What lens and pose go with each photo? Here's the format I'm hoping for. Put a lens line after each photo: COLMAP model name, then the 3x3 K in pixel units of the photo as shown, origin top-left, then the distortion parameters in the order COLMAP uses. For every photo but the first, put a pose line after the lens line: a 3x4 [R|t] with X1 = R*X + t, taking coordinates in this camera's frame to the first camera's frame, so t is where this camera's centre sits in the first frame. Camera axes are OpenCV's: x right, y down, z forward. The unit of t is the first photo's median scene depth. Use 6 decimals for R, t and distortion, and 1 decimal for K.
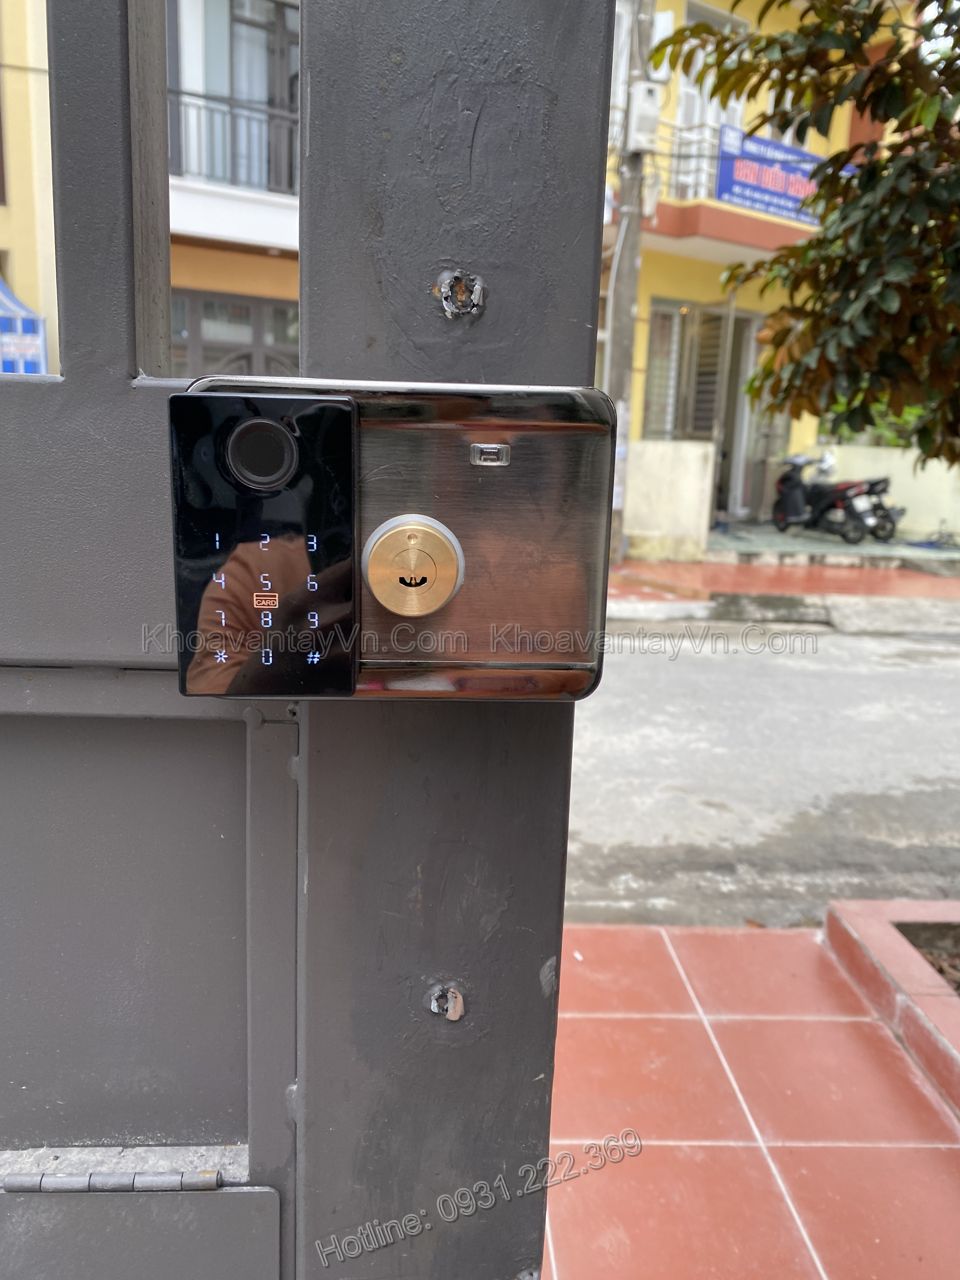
lens RADIAL K [[967.5, 0, 466.9], [0, 967.5, 633.4], [0, 0, 1]] dist [-0.003849, 0.006531]
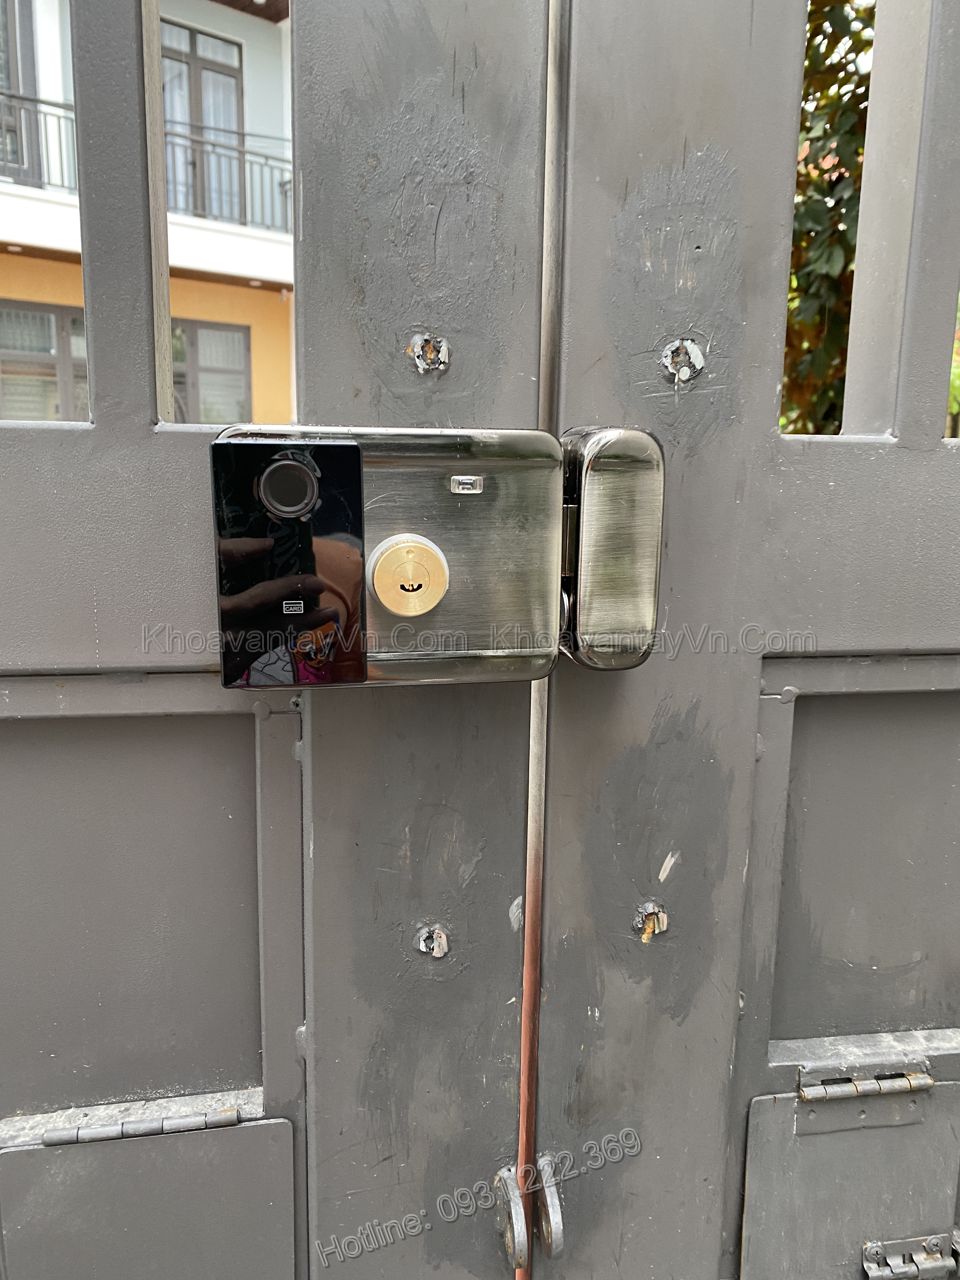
lens RADIAL K [[962.5, 0, 480.0], [0, 962.5, 640.0], [0, 0, 1]] dist [0.007587, 0.001390]
pose [[0.991102, -0.040641, 0.126749, -0.099448], [0.041626, 0.999120, -0.005131, 0.018543], [-0.126429, 0.010361, 0.991922, -0.188583]]
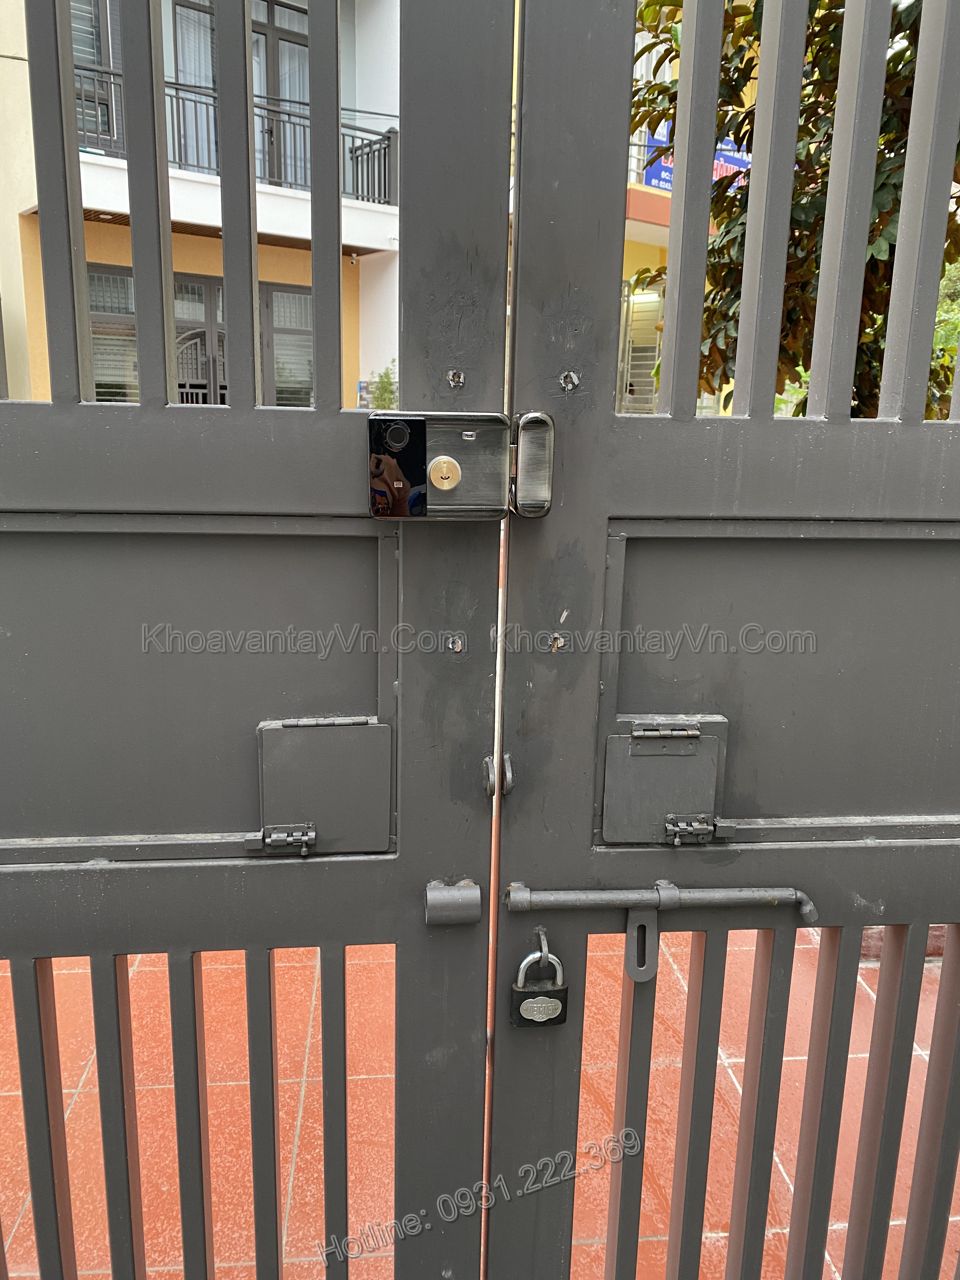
lens RADIAL K [[957.3, 0, 480.0], [0, 957.3, 640.0], [0, 0, 1]] dist [0.098763, -0.148300]
pose [[0.997632, -0.026099, 0.063638, -0.120277], [0.023979, 0.999139, 0.033854, 0.283945], [-0.064467, -0.032247, 0.997399, -1.632614]]
